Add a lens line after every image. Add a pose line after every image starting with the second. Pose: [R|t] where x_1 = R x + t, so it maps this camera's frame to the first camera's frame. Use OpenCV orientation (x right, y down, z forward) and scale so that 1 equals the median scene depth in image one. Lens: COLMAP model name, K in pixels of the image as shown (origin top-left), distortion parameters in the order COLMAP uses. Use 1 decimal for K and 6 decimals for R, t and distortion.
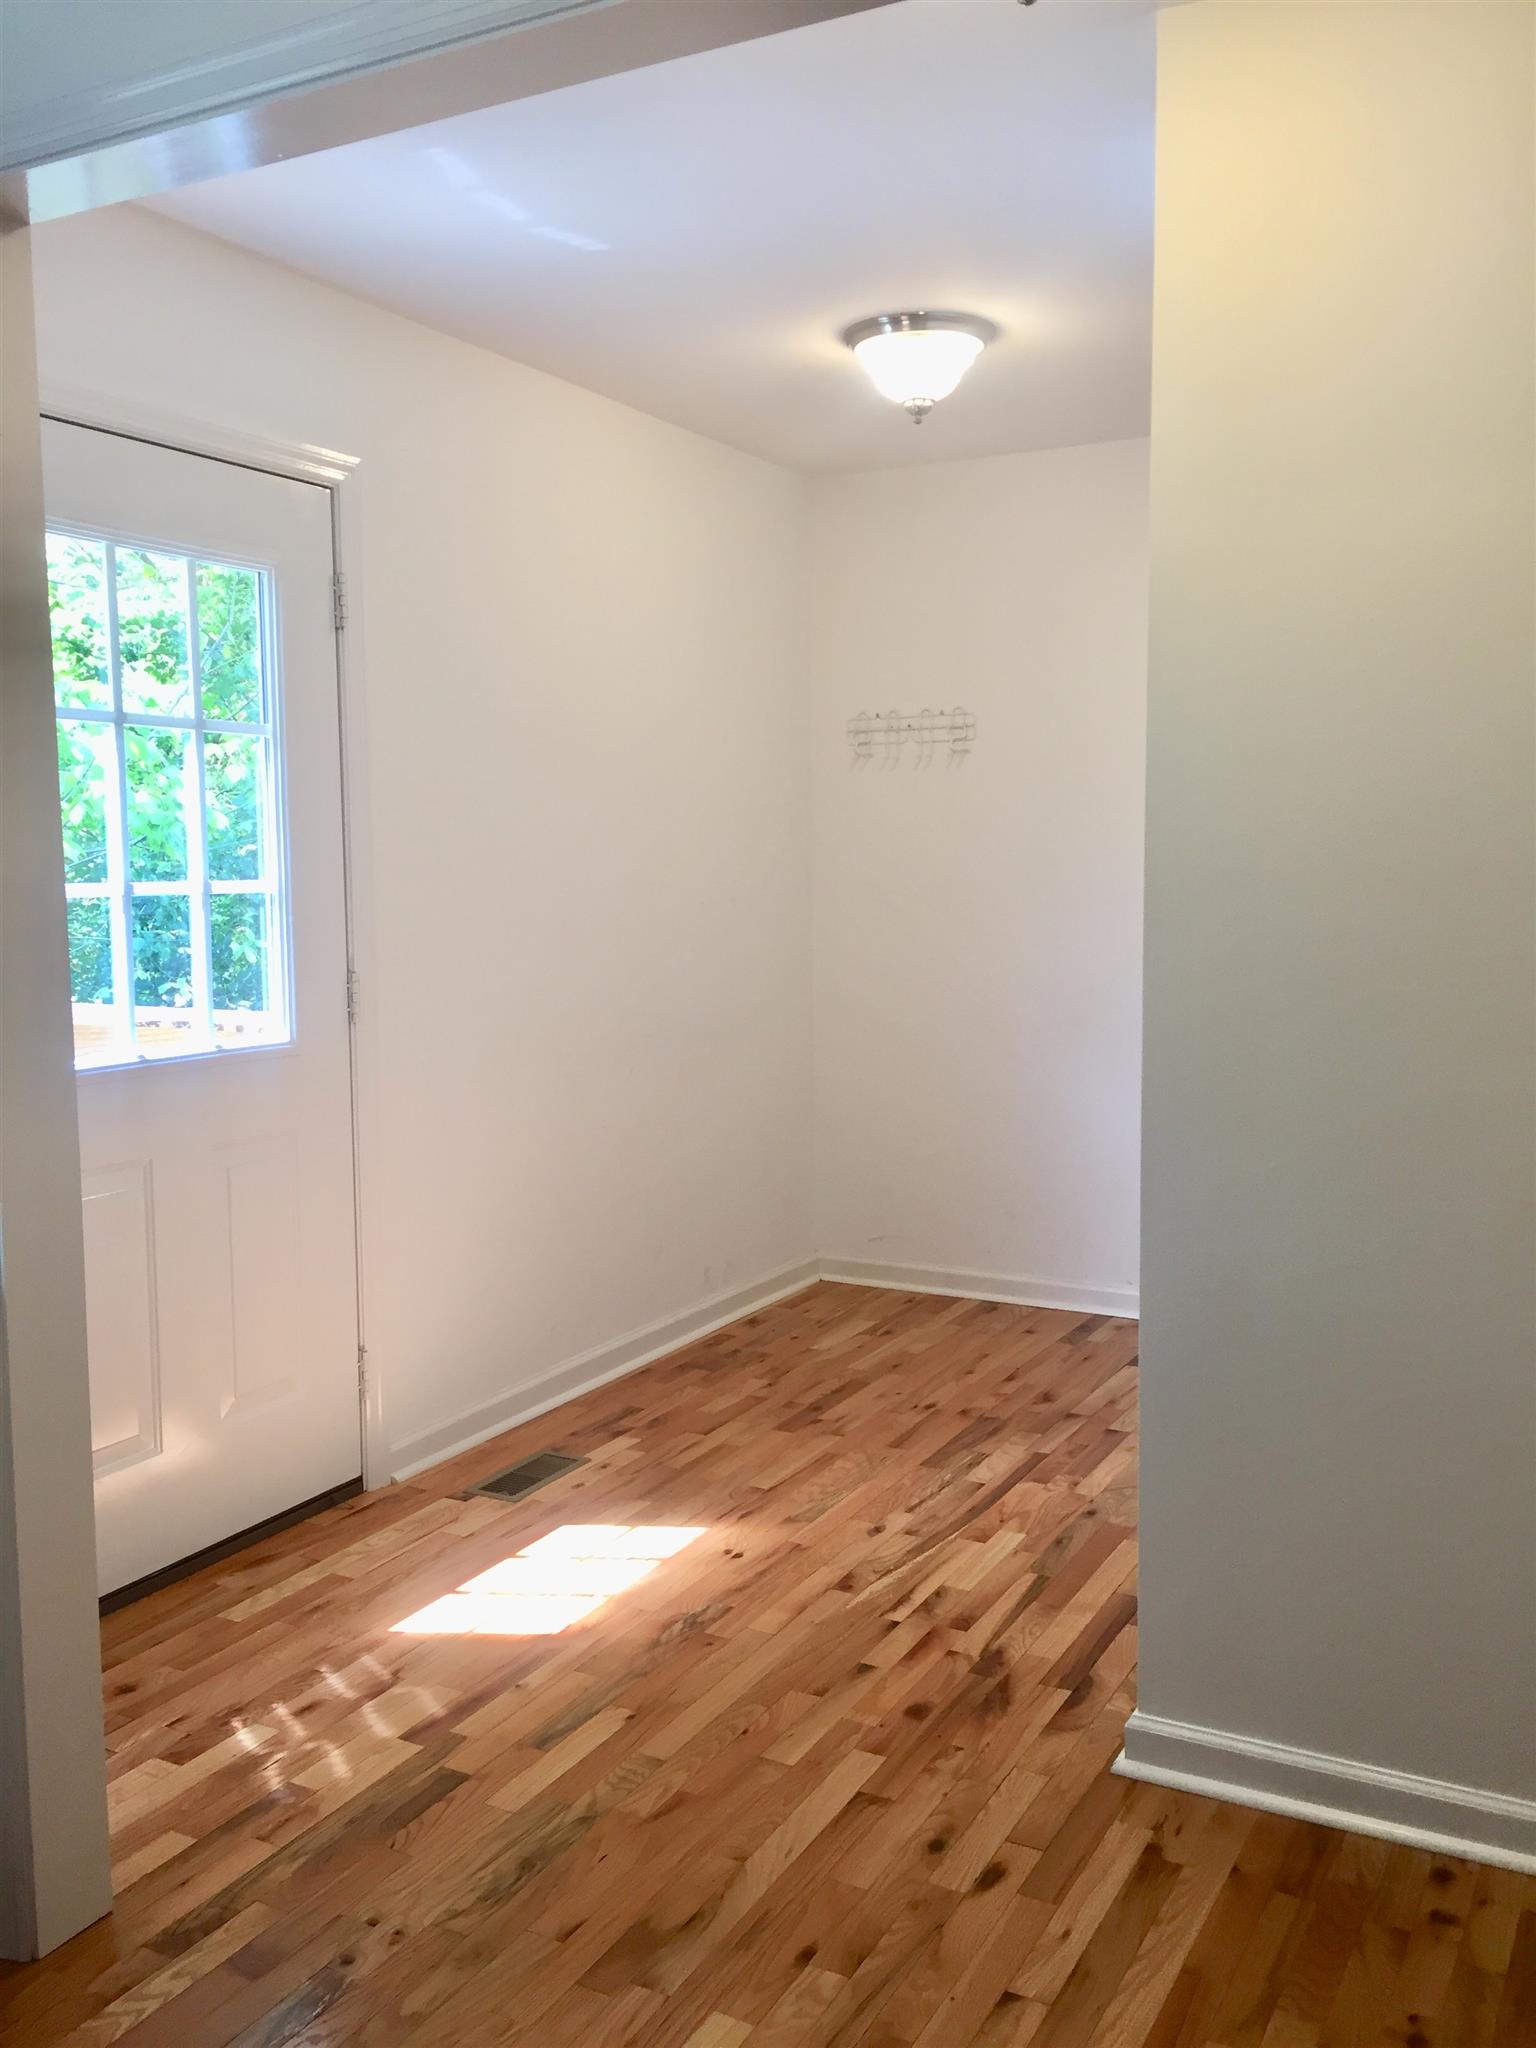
lens RADIAL K [[1752.6, 0, 763.5], [0, 1752.6, 1017.1], [0, 0, 1]] dist [0.063294, -0.074217]
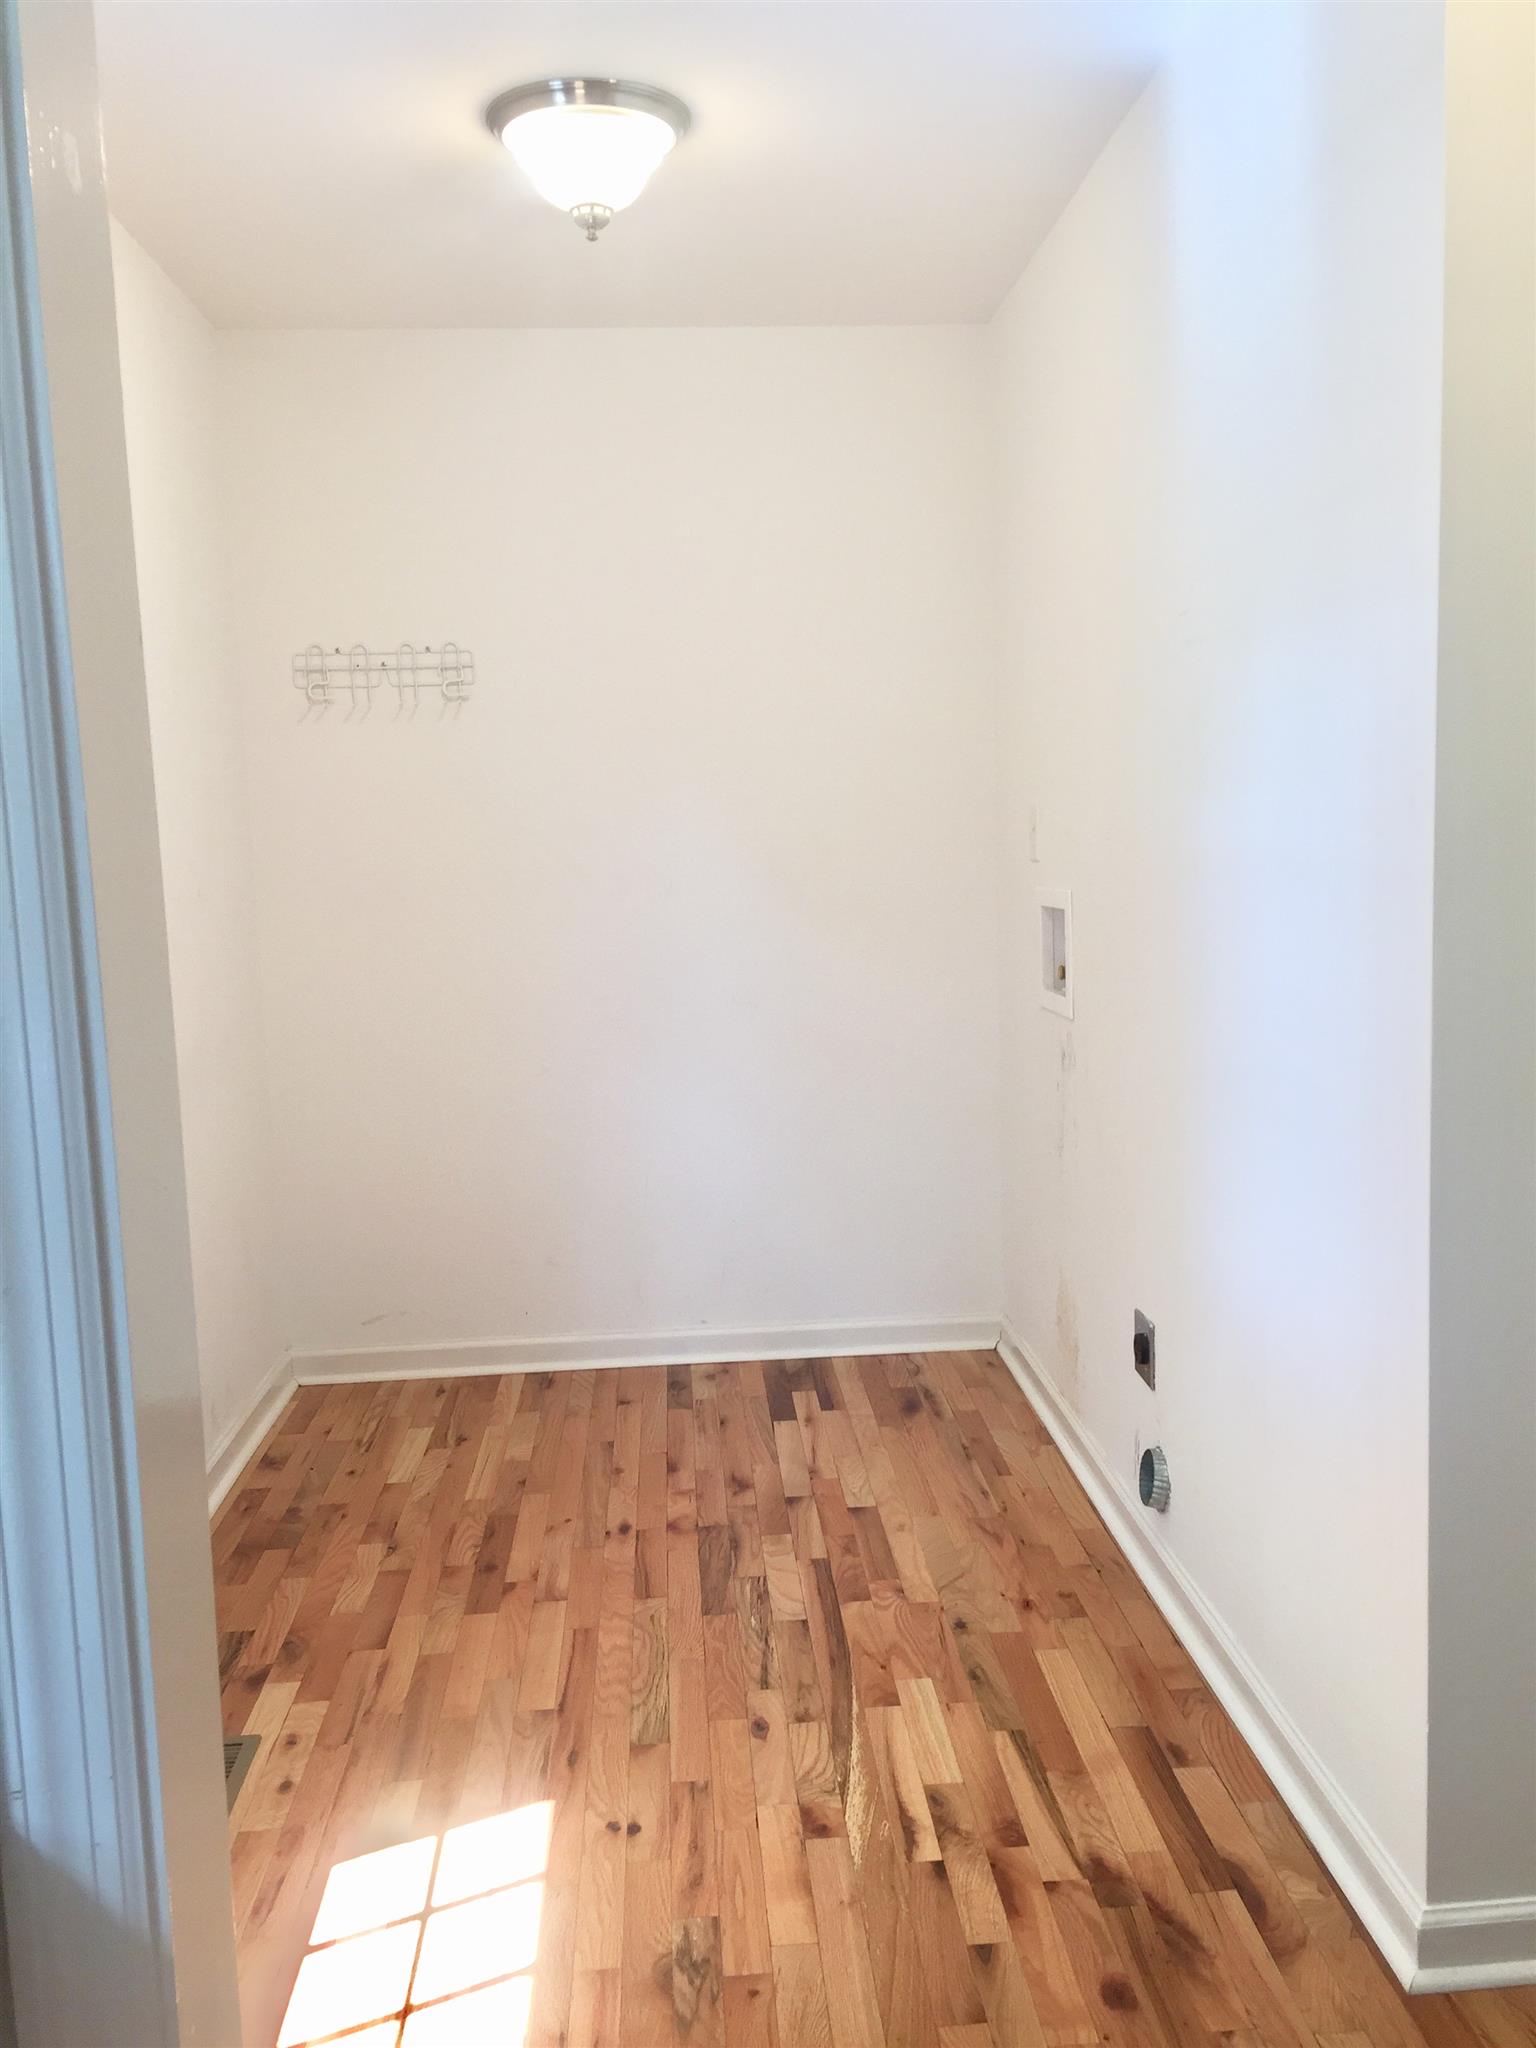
lens RADIAL K [[1752.6, 0, 782.0], [0, 1752.6, 1026.8], [0, 0, 1]] dist [0.063294, -0.074217]
pose [[0.840390, -0.079275, 0.536153, -0.277202], [0.073945, 0.996765, 0.031475, -0.022568], [-0.536914, 0.013195, 0.843534, 0.335182]]
